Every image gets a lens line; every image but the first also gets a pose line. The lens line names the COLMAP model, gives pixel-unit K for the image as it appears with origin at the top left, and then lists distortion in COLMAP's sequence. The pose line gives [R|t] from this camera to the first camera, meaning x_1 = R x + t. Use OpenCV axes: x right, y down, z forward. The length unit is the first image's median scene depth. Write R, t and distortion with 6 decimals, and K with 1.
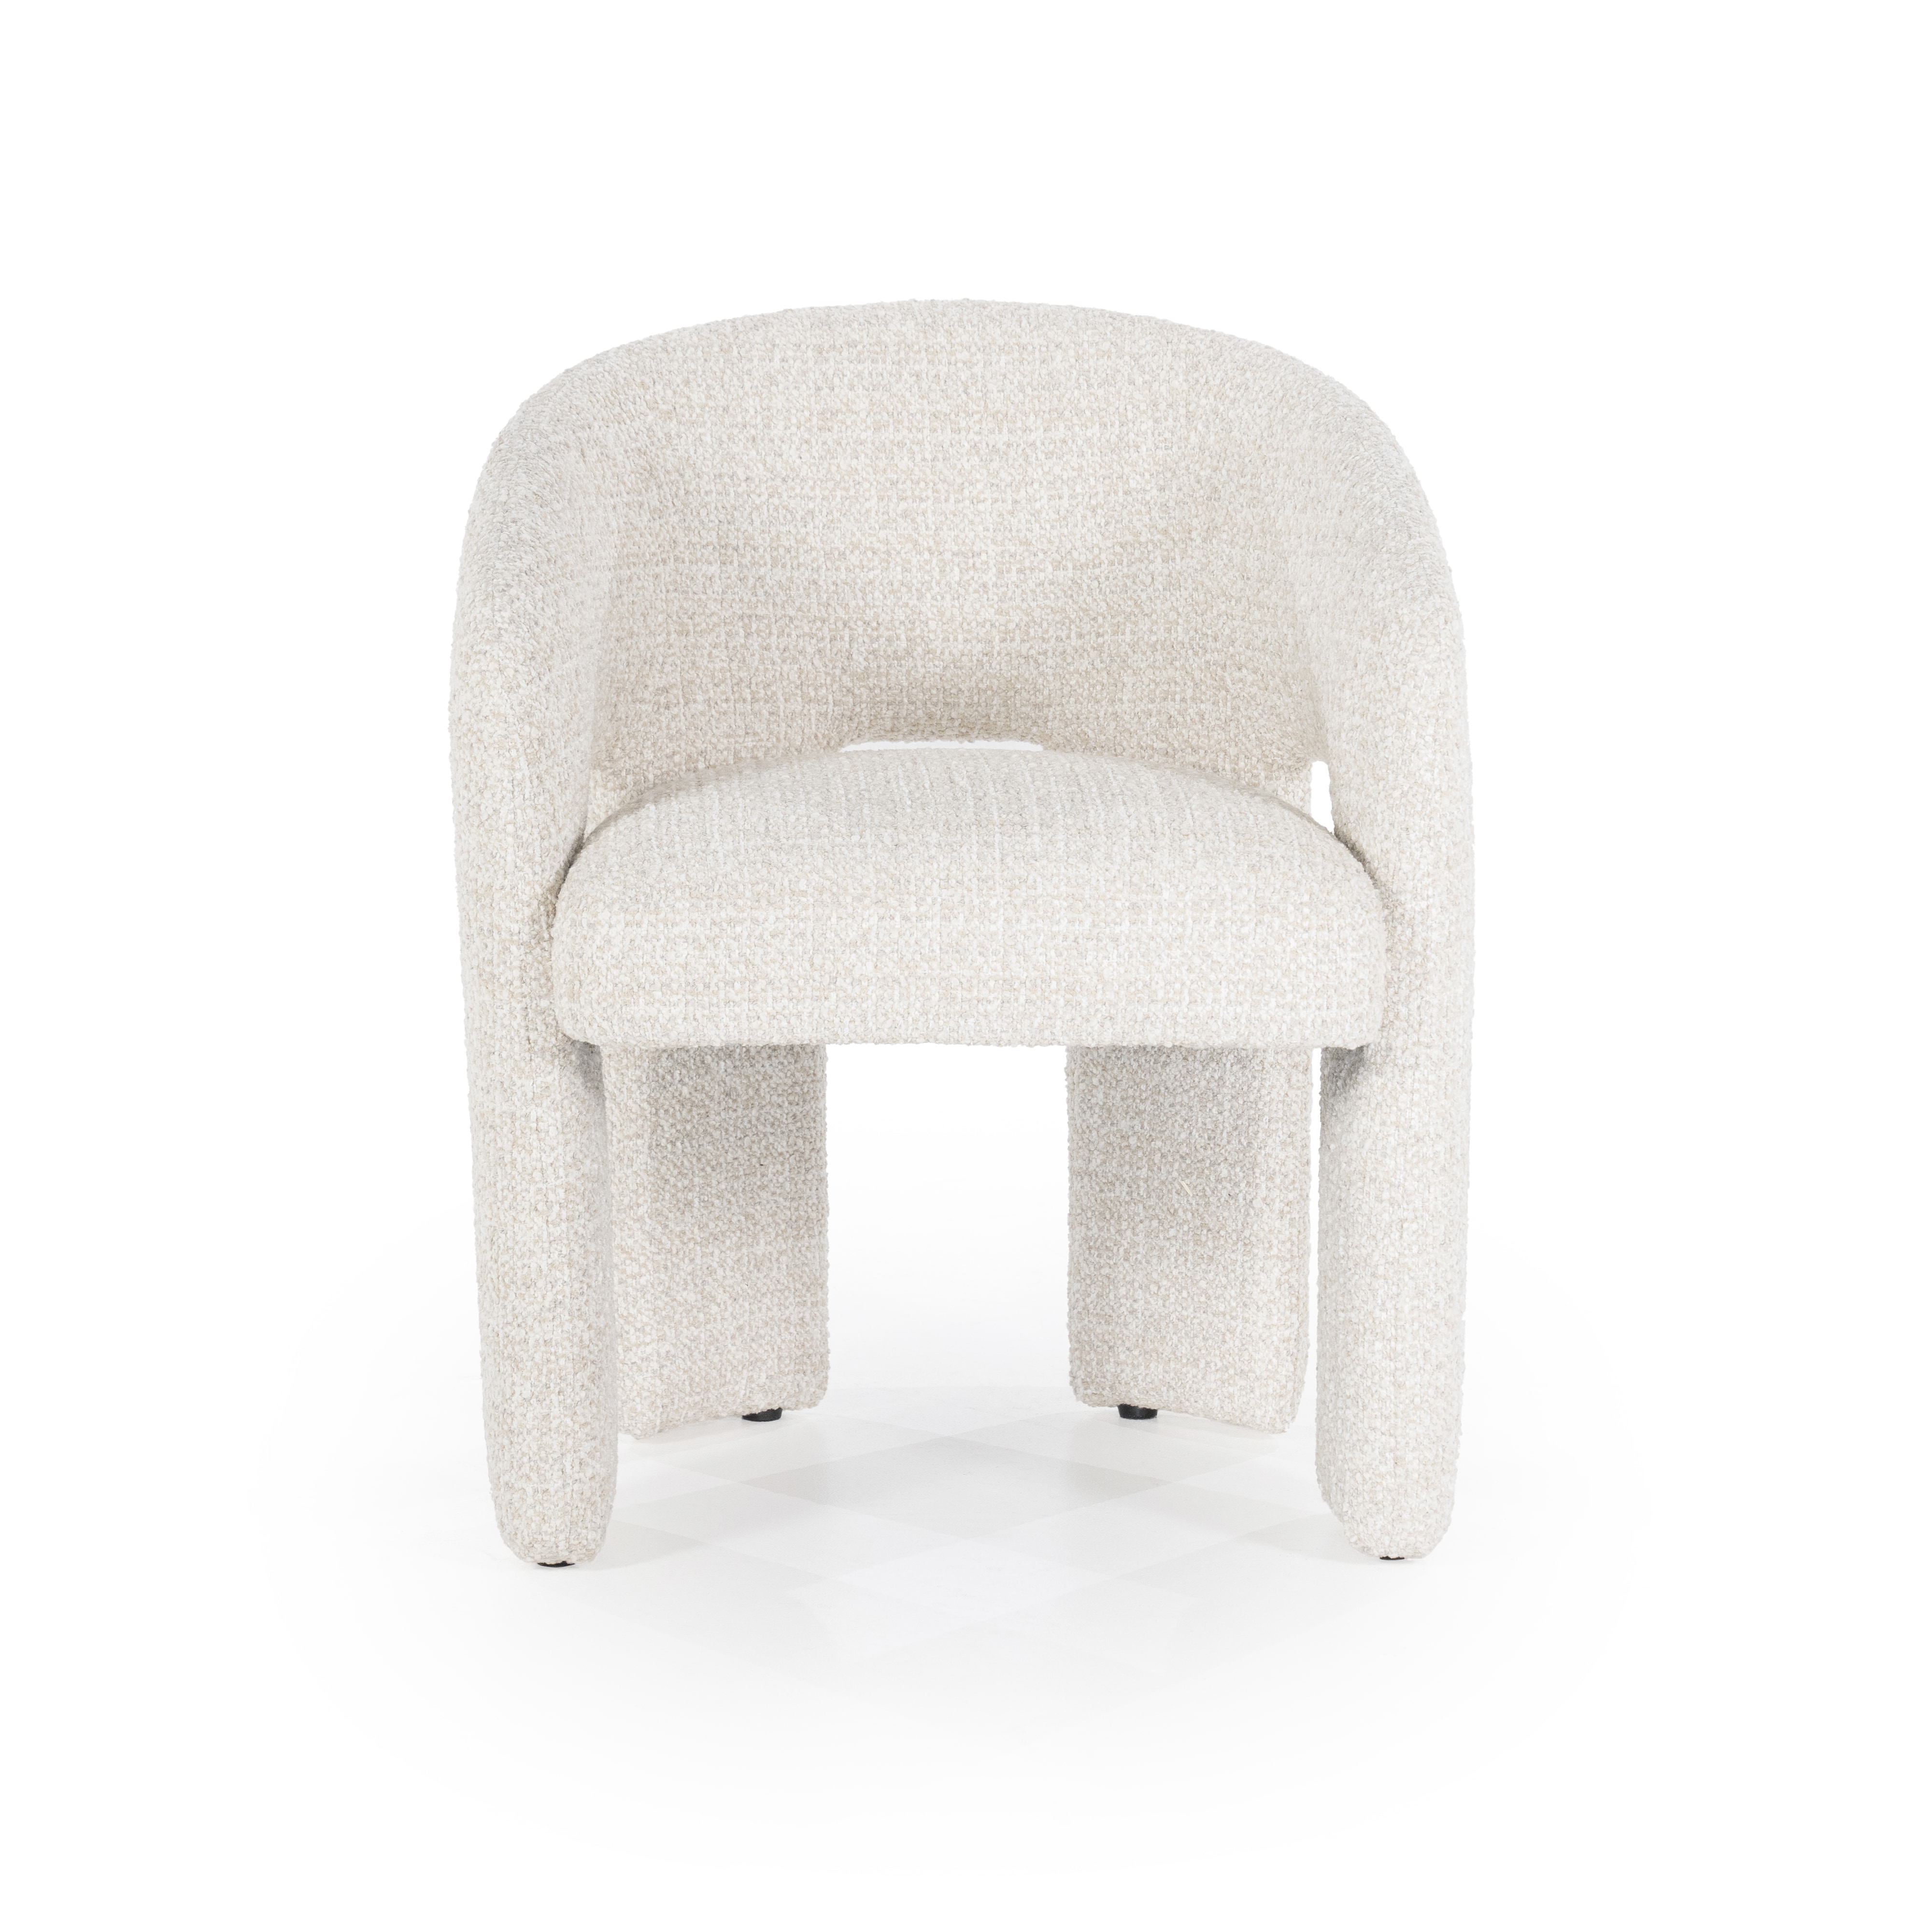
lens RADIAL K [[5553.2, 0, 967.2], [0, 5553.2, 973.8], [0, 0, 1]] dist [0.340821, 0.000000]
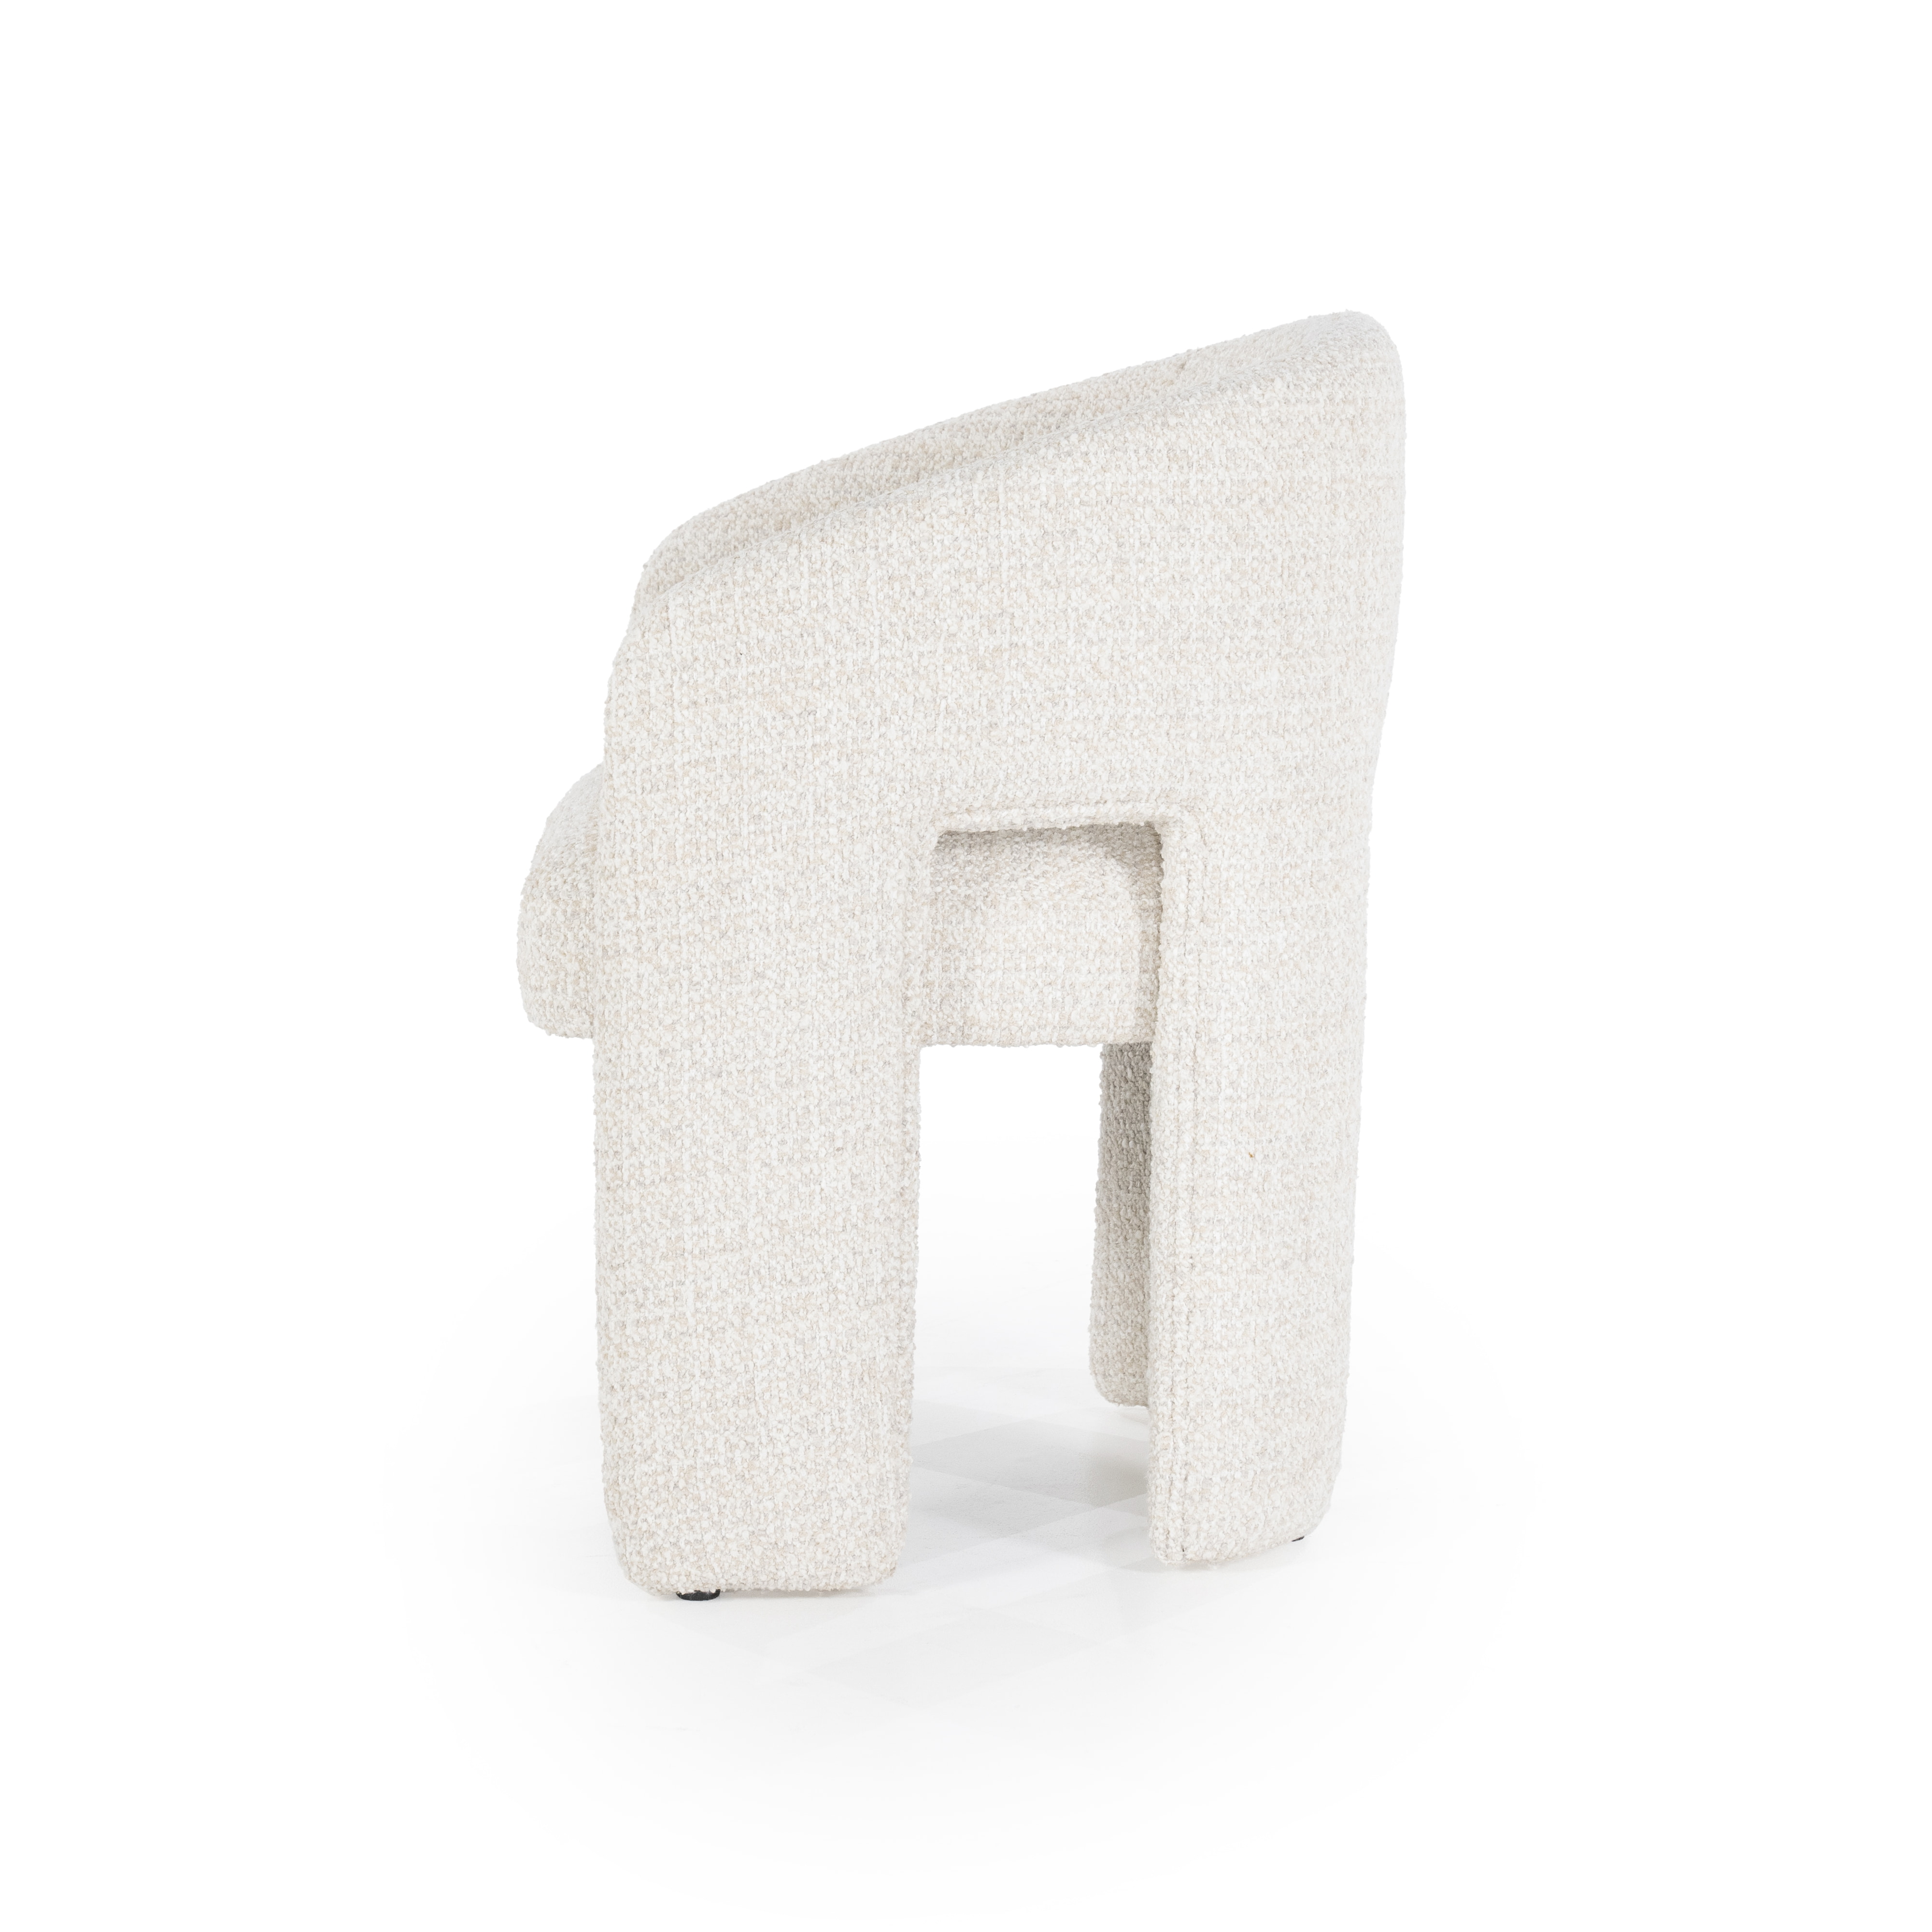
lens RADIAL K [[5553.2, 0, 960.5], [0, 5553.2, 965.0], [0, 0, 1]] dist [0.340821, 0.000000]
pose [[-0.003316, 0.147515, -0.989054, 1.041938], [-0.165417, 0.975353, 0.146026, -0.155137], [0.986218, 0.164091, 0.021168, 1.031881]]
